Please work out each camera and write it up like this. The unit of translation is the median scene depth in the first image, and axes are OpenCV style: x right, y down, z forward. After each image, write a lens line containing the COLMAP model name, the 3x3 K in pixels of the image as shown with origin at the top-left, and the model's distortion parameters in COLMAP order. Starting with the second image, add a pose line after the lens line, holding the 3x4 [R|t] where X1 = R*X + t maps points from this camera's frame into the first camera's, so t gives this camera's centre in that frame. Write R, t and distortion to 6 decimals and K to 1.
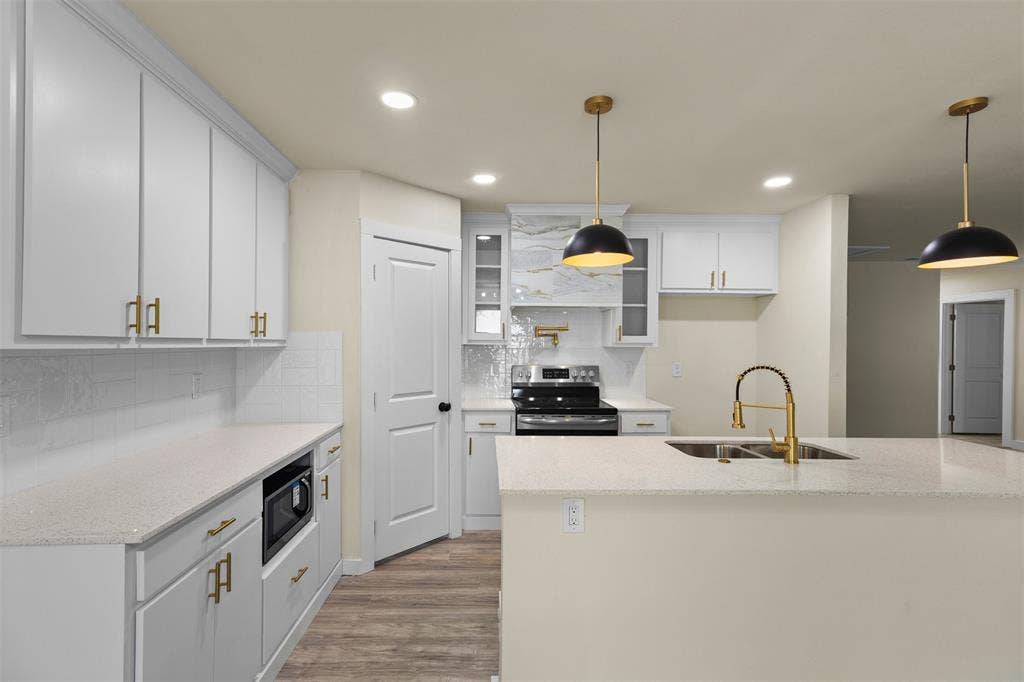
lens RADIAL K [[477.1, 0, 493.1], [0, 477.1, 343.8], [0, 0, 1]] dist [0.010482, -0.001850]
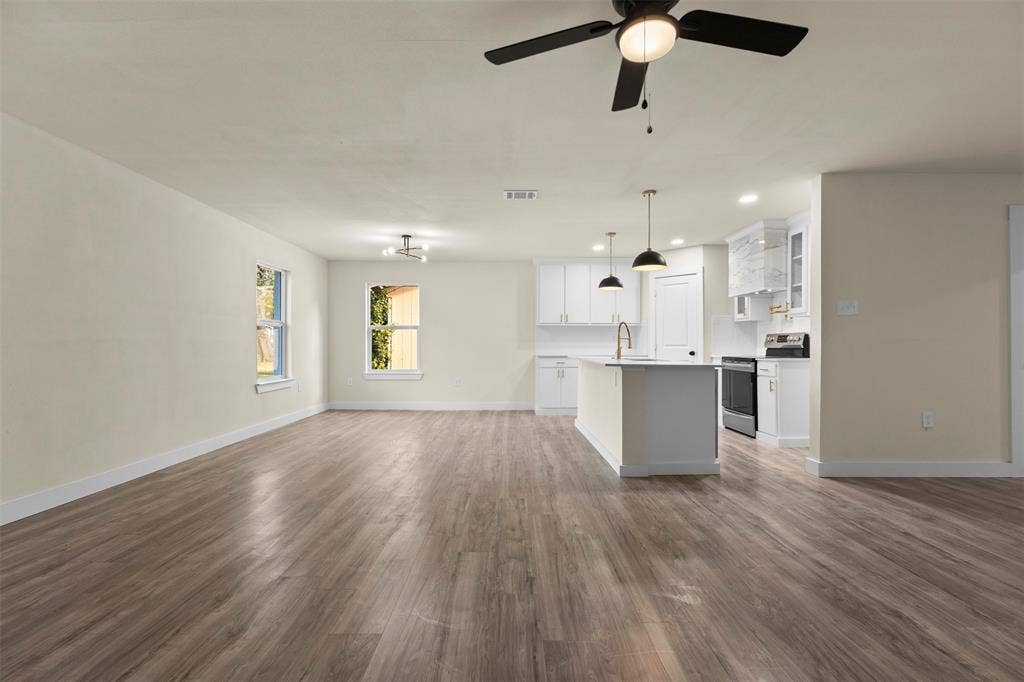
lens RADIAL K [[477.1, 0, 511.8], [0, 477.1, 339.5], [0, 0, 1]] dist [0.010482, -0.001850]
pose [[-0.014414, -0.016173, -0.999765, 1.756154], [-0.003793, 0.999863, -0.016120, 0.101729], [0.999889, 0.003560, -0.014473, 0.254585]]
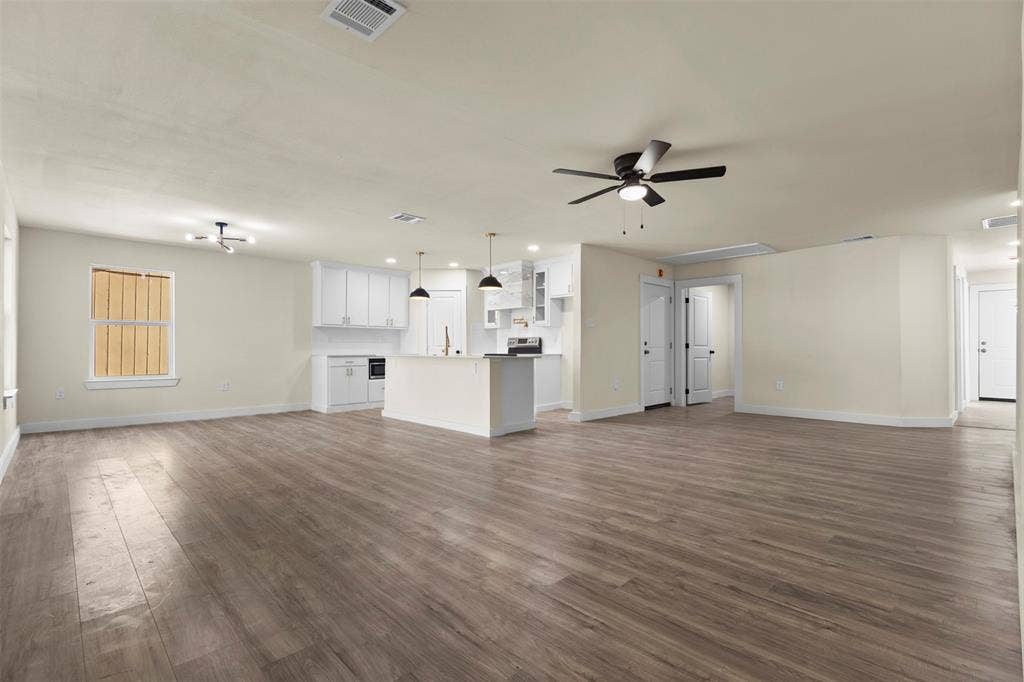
lens RADIAL K [[477.1, 0, 510.8], [0, 477.1, 346.3], [0, 0, 1]] dist [0.010482, -0.001850]
pose [[0.675318, -0.010896, -0.737446, 1.833066], [0.002887, 0.999922, -0.012131, 0.124076], [0.737521, 0.006063, 0.675297, -0.486084]]
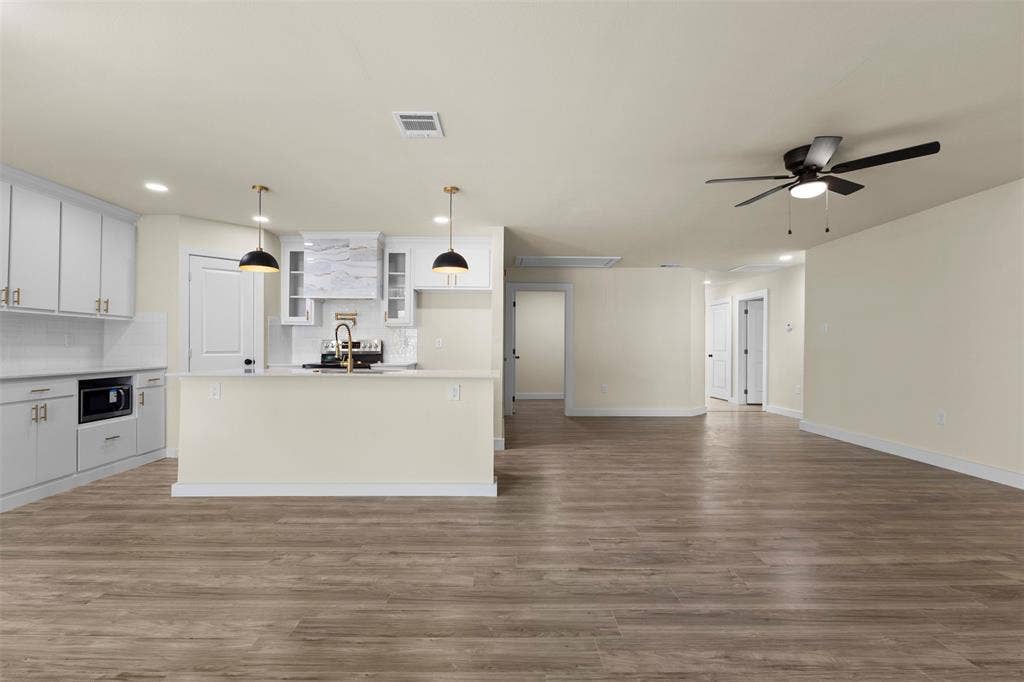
lens RADIAL K [[477.1, 0, 501.2], [0, 477.1, 345.8], [0, 0, 1]] dist [0.010482, -0.001850]
pose [[0.999828, -0.001833, -0.018429, 0.702321], [0.001714, 0.999978, -0.006480, 0.084385], [0.018441, 0.006447, 0.999809, -0.517976]]
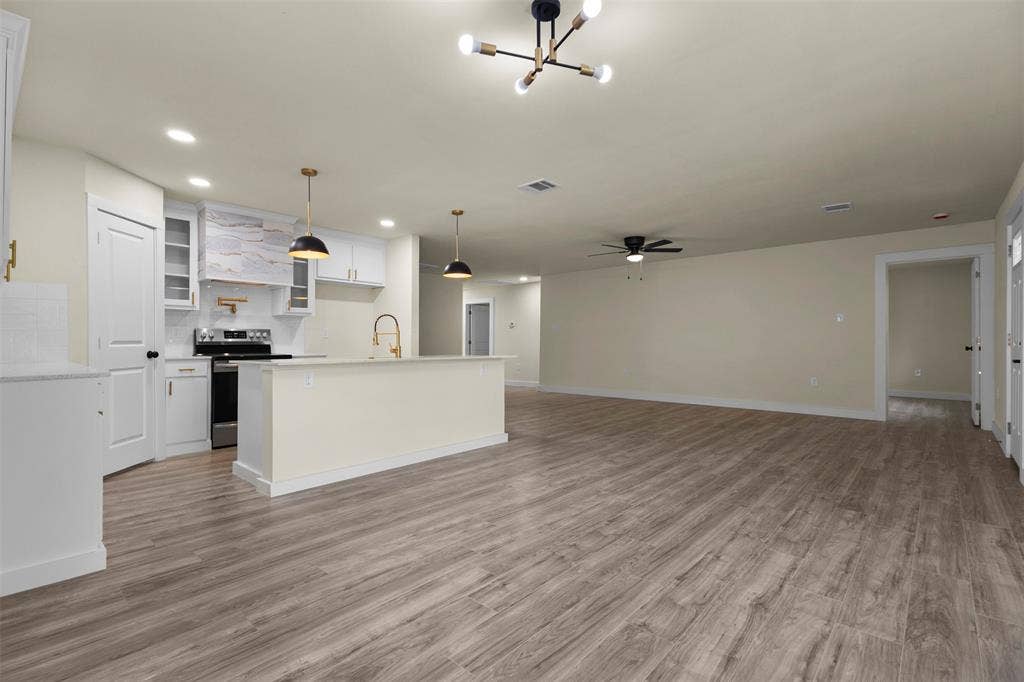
lens RADIAL K [[477.1, 0, 509.3], [0, 477.1, 336.8], [0, 0, 1]] dist [0.010482, -0.001850]
pose [[0.681282, 0.003387, 0.732013, -0.354346], [0.005459, 0.999938, -0.009708, 0.096097], [-0.732001, 0.010610, 0.681221, -0.485866]]
